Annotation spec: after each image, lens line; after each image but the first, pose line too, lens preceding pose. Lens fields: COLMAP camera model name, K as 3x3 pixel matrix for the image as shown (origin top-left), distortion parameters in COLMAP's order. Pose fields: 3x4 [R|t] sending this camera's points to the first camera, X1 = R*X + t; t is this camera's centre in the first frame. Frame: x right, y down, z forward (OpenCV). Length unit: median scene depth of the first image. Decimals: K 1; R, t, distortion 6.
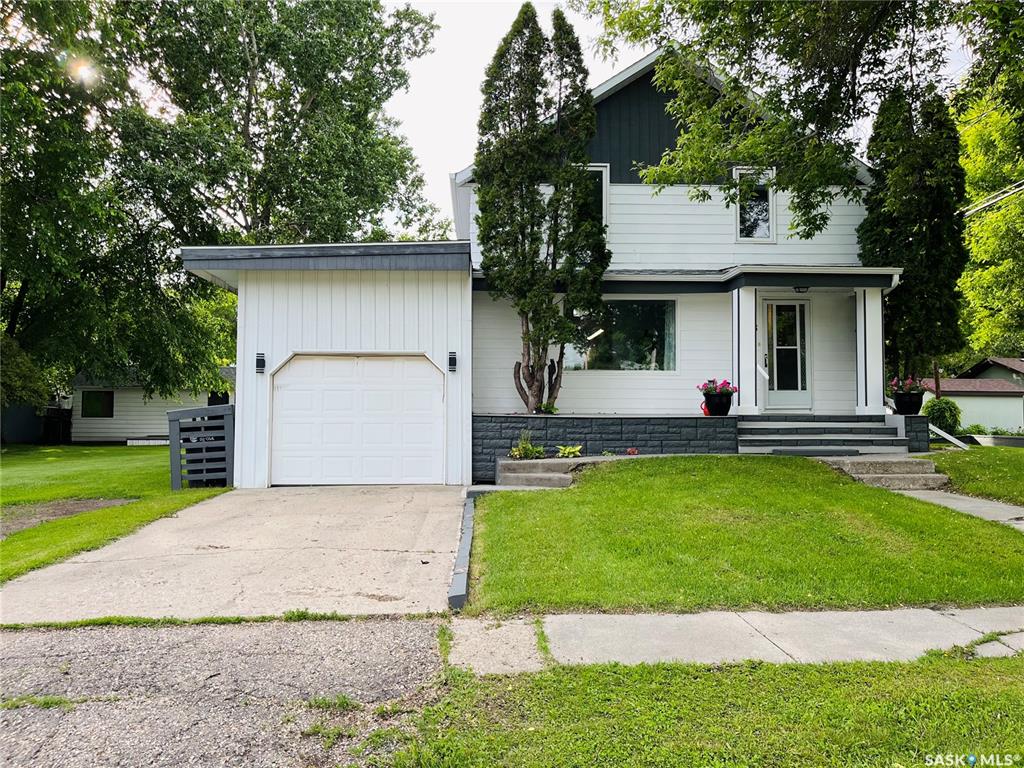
lens RADIAL K [[777.1, 0, 509.2], [0, 777.1, 399.6], [0, 0, 1]] dist [0.068118, -0.084404]
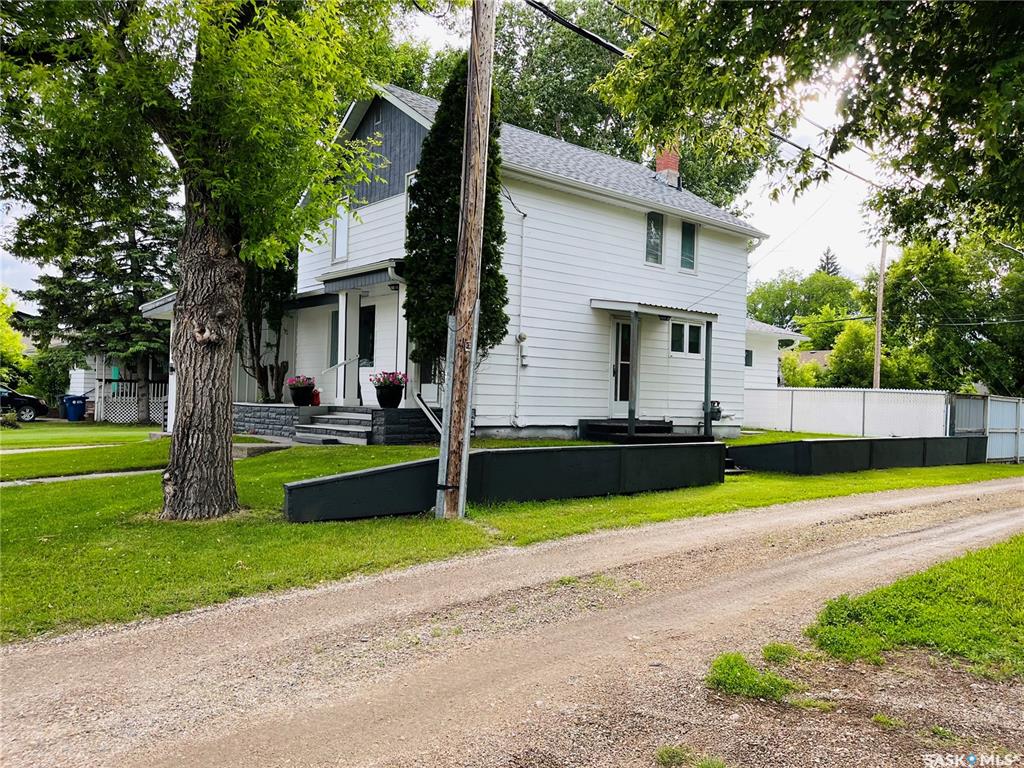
lens RADIAL K [[777.1, 0, 509.2], [0, 777.1, 399.6], [0, 0, 1]] dist [0.068118, -0.084404]
pose [[0.618568, 0.010483, -0.785661, 1.392366], [0.001882, 0.999888, 0.014823, -0.005904], [0.785729, -0.010647, 0.618480, 0.510559]]
